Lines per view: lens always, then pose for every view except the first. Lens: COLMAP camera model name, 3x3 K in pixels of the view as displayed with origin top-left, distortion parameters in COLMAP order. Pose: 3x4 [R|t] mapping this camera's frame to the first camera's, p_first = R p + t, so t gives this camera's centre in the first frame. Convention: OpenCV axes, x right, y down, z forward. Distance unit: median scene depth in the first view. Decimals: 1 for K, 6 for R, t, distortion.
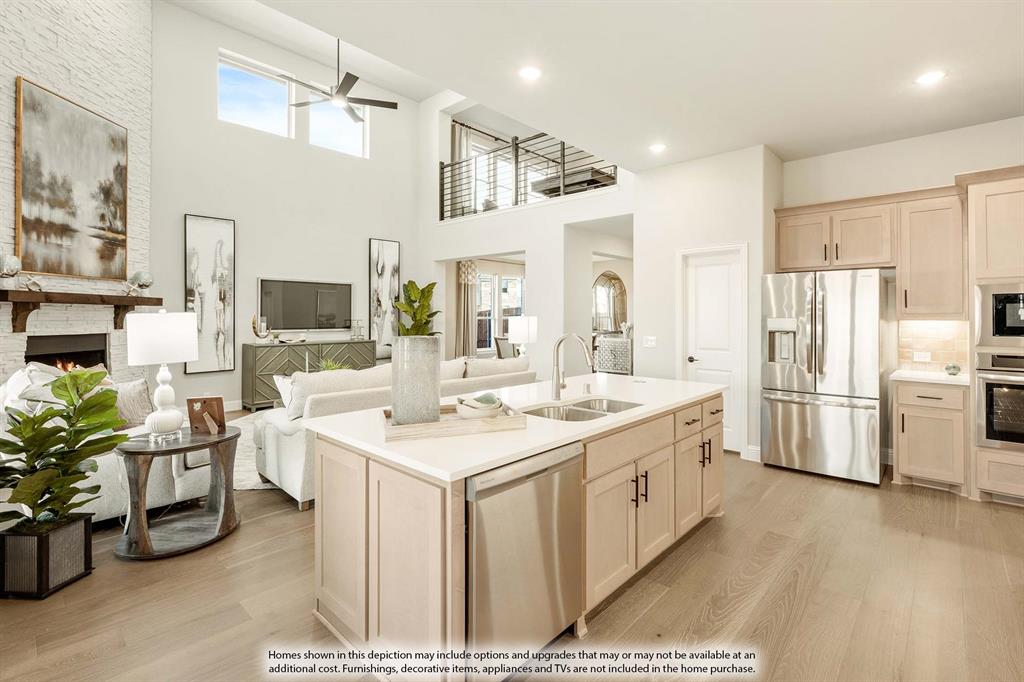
lens RADIAL K [[465.9, 0, 553.0], [0, 465.9, 314.3], [0, 0, 1]] dist [-0.006222, -0.002305]
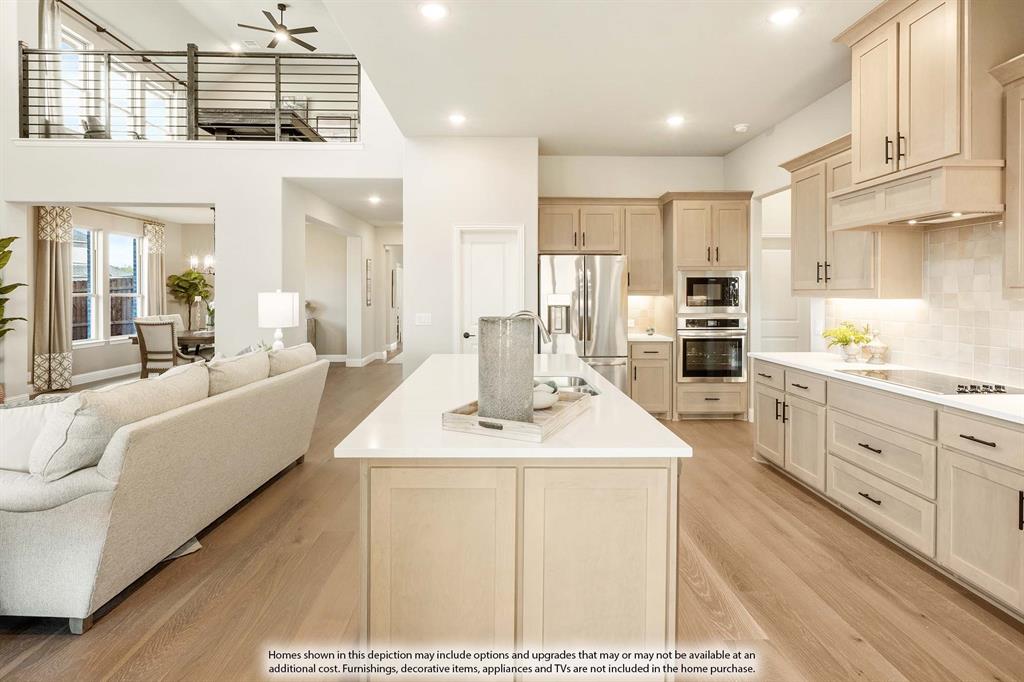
lens RADIAL K [[504.4, 0, 508.0], [0, 504.4, 297.8], [0, 0, 1]] dist [-0.011594, 0.001918]
pose [[0.745375, -0.007073, 0.666608, -0.336885], [-0.003462, 0.999889, 0.014480, -0.000241], [-0.666637, -0.013101, 0.745267, 0.121187]]
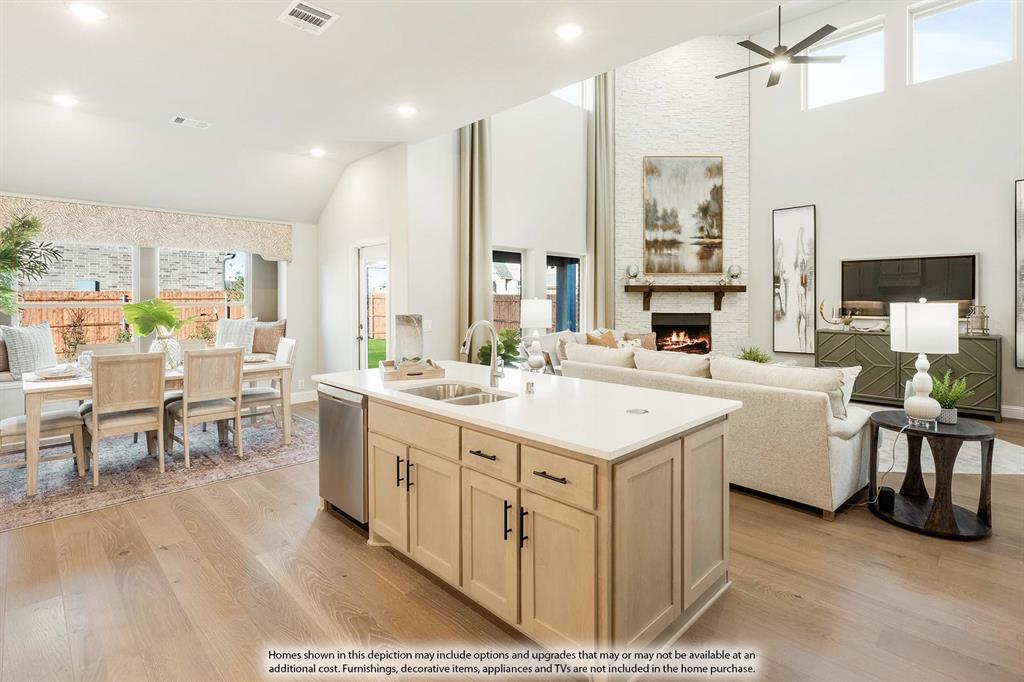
lens RADIAL K [[484.9, 0, 523.4], [0, 484.9, 303.4], [0, 0, 1]] dist [0.000936, 0.001687]
pose [[-0.071819, 0.008456, -0.997382, 0.515245], [0.004161, 0.999958, 0.008178, -0.001006], [0.997409, -0.003563, -0.071851, 0.565416]]
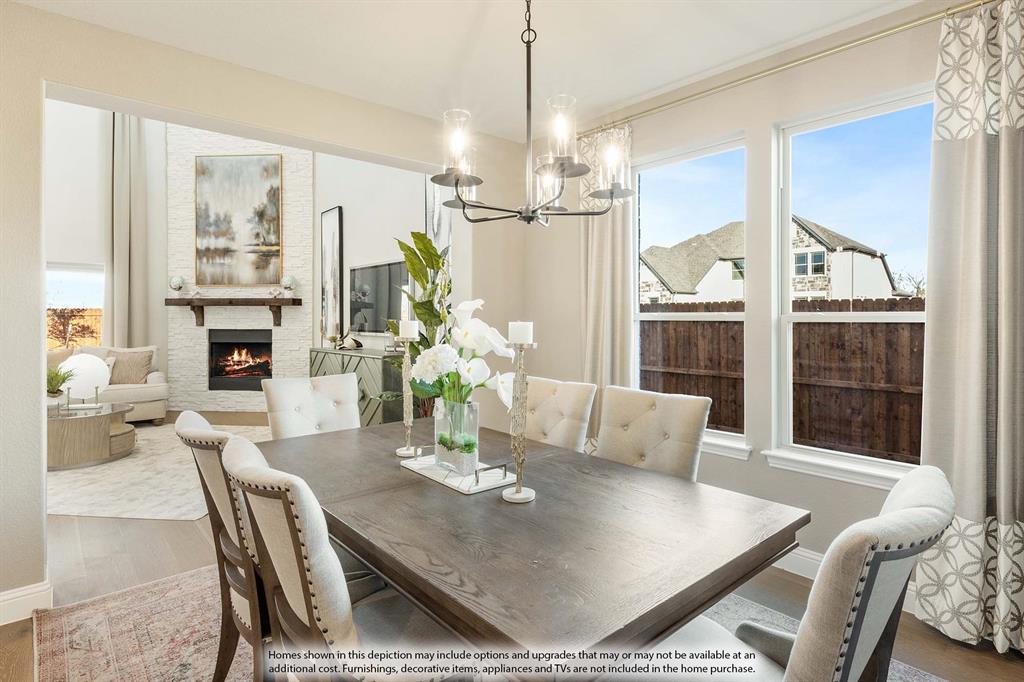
lens RADIAL K [[540.2, 0, 526.4], [0, 540.2, 313.7], [0, 0, 1]] dist [0.001906, -0.002502]
pose [[-0.131550, -0.006028, -0.991291, 0.365885], [0.006992, 0.999951, -0.007009, 0.015174], [0.991285, -0.007854, -0.131502, 1.891553]]
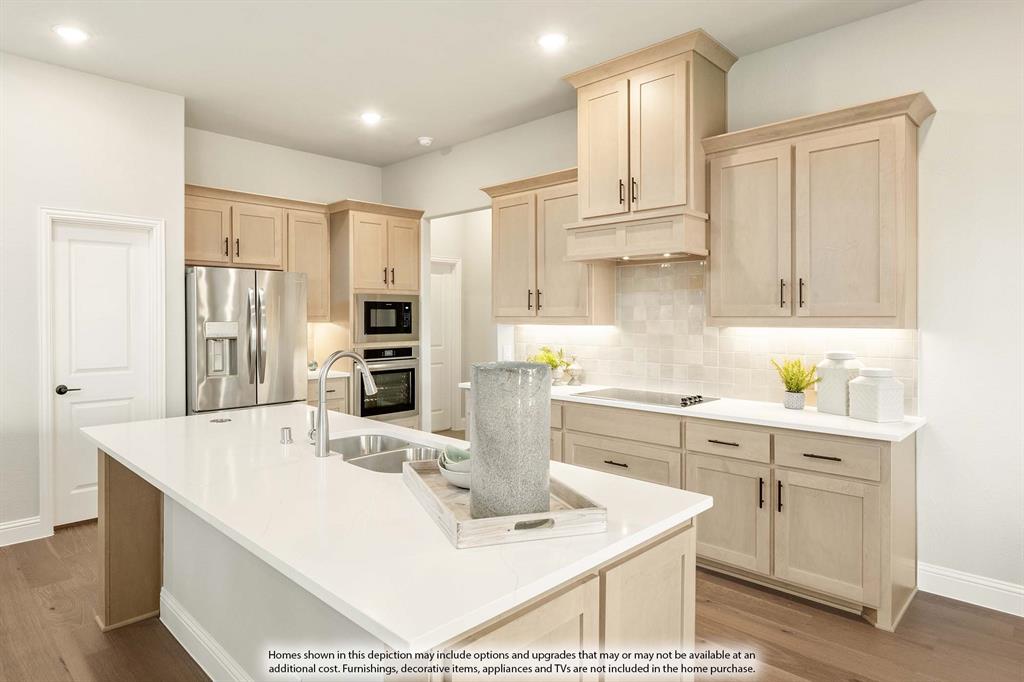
lens RADIAL K [[584.4, 0, 452.3], [0, 584.4, 319.7], [0, 0, 1]] dist [-0.006605, -0.001977]
pose [[0.109011, -0.007452, 0.994013, -0.385857], [-0.005326, 0.999953, 0.008080, -0.004992], [-0.994026, -0.006174, 0.108966, 0.373473]]
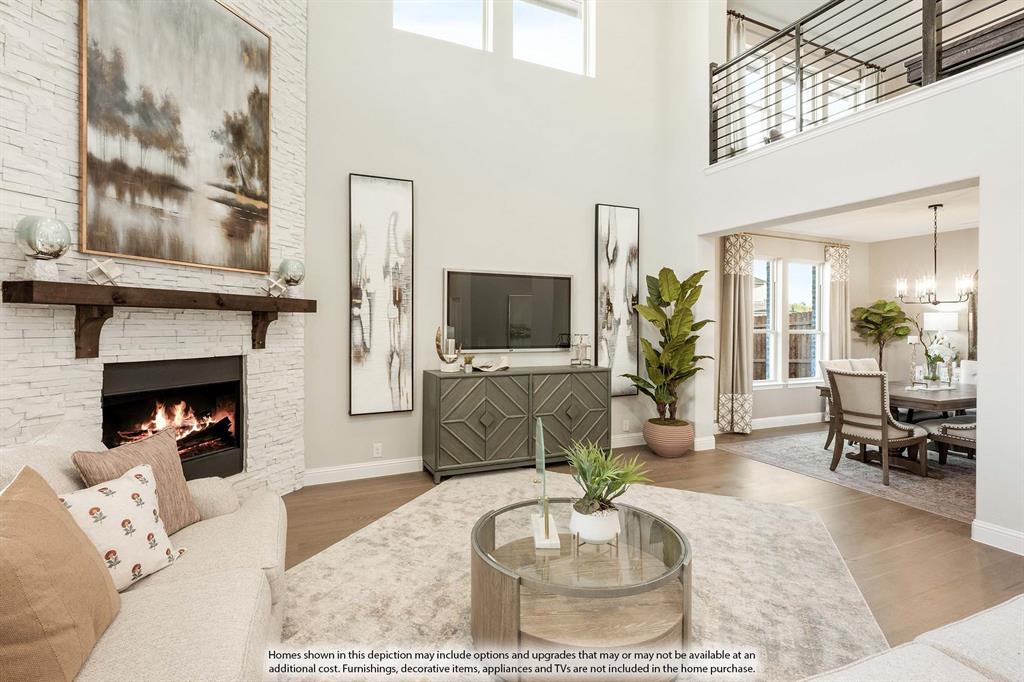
lens RADIAL K [[484.9, 0, 502.8], [0, 484.9, 322.3], [0, 0, 1]] dist [0.000936, 0.001687]
pose [[0.901805, 0.001862, -0.432139, -0.353693], [-0.002561, 0.999996, -0.001034, -0.004614], [0.432136, 0.002039, 0.901806, 0.560413]]
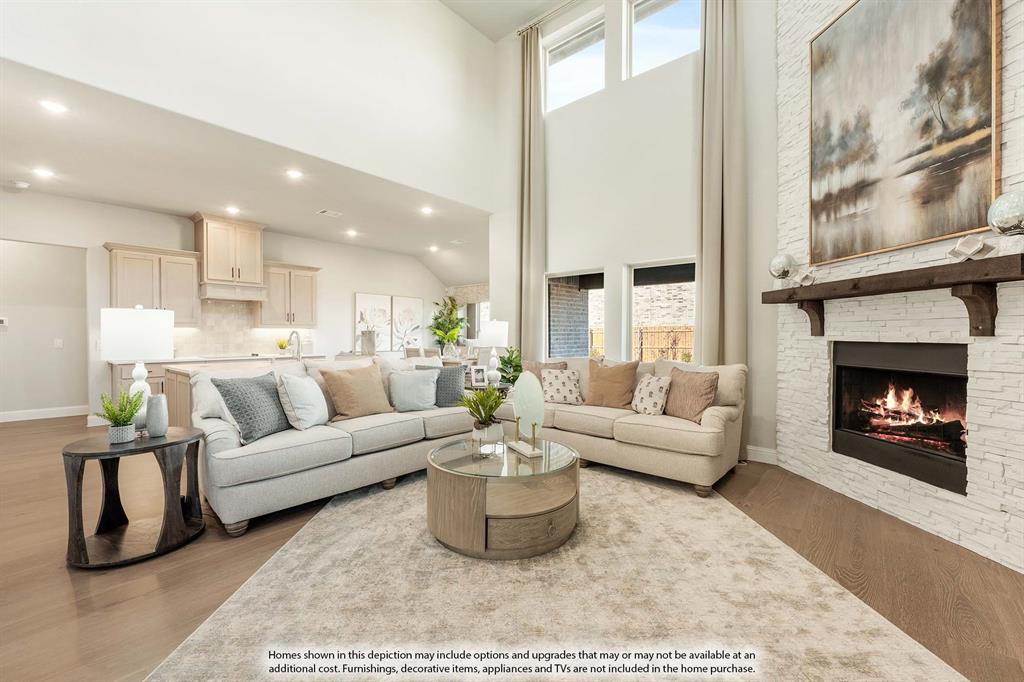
lens RADIAL K [[419.9, 0, 514.0], [0, 419.9, 338.4], [0, 0, 1]] dist [-0.000079, 0.000011]
pose [[-0.999990, -0.001066, -0.004439, -0.489170], [-0.001081, 0.999993, 0.003453, 0.034535], [0.004436, 0.003457, -0.999984, 1.475242]]
